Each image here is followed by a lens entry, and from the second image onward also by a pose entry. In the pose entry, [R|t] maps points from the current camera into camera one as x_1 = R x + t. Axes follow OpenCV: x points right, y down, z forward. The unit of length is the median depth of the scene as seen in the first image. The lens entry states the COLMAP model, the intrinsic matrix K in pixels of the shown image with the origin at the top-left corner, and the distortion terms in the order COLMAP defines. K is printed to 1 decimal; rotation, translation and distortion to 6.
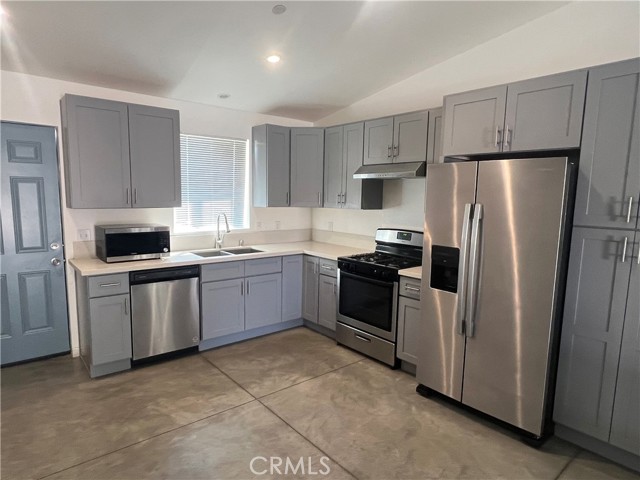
lens RADIAL K [[395.0, 0, 317.5], [0, 395.0, 242.6], [0, 0, 1]] dist [-0.000167, -0.001146]
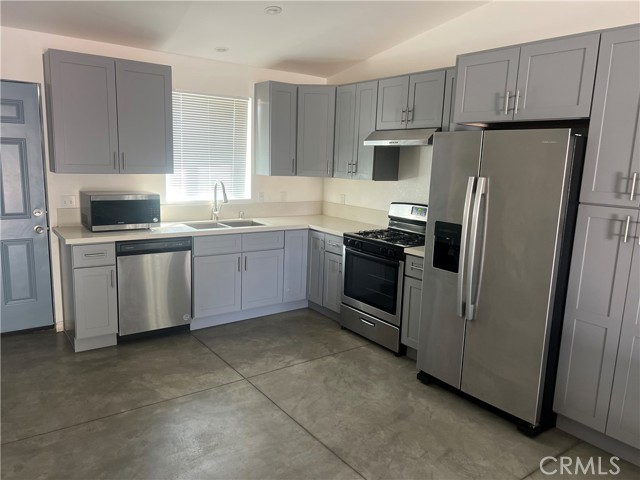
lens RADIAL K [[484.4, 0, 326.6], [0, 484.4, 238.7], [0, 0, 1]] dist [0.050136, -0.045752]
pose [[0.998229, 0.026310, -0.053348, 0.083043], [-0.024041, 0.998797, 0.042738, 0.004781], [0.054408, -0.041380, 0.997661, -0.126744]]
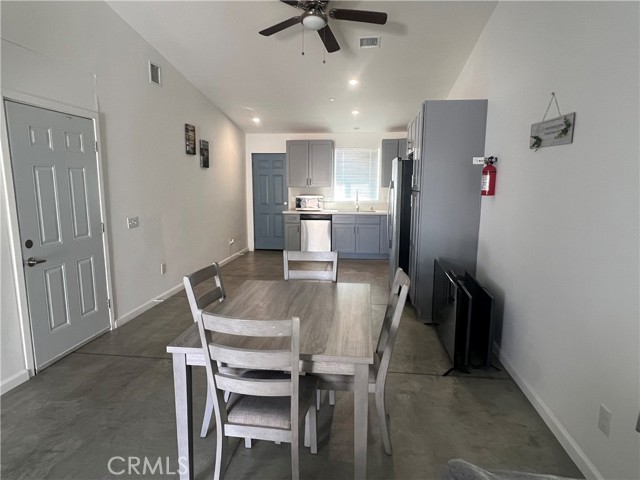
lens RADIAL K [[395.0, 0, 318.3], [0, 395.0, 242.2], [0, 0, 1]] dist [-0.000167, -0.001146]
pose [[0.679178, 0.088630, -0.728603, 1.258298], [-0.079780, 0.995715, 0.046754, 0.118564], [0.729625, 0.026373, 0.683339, -0.489049]]
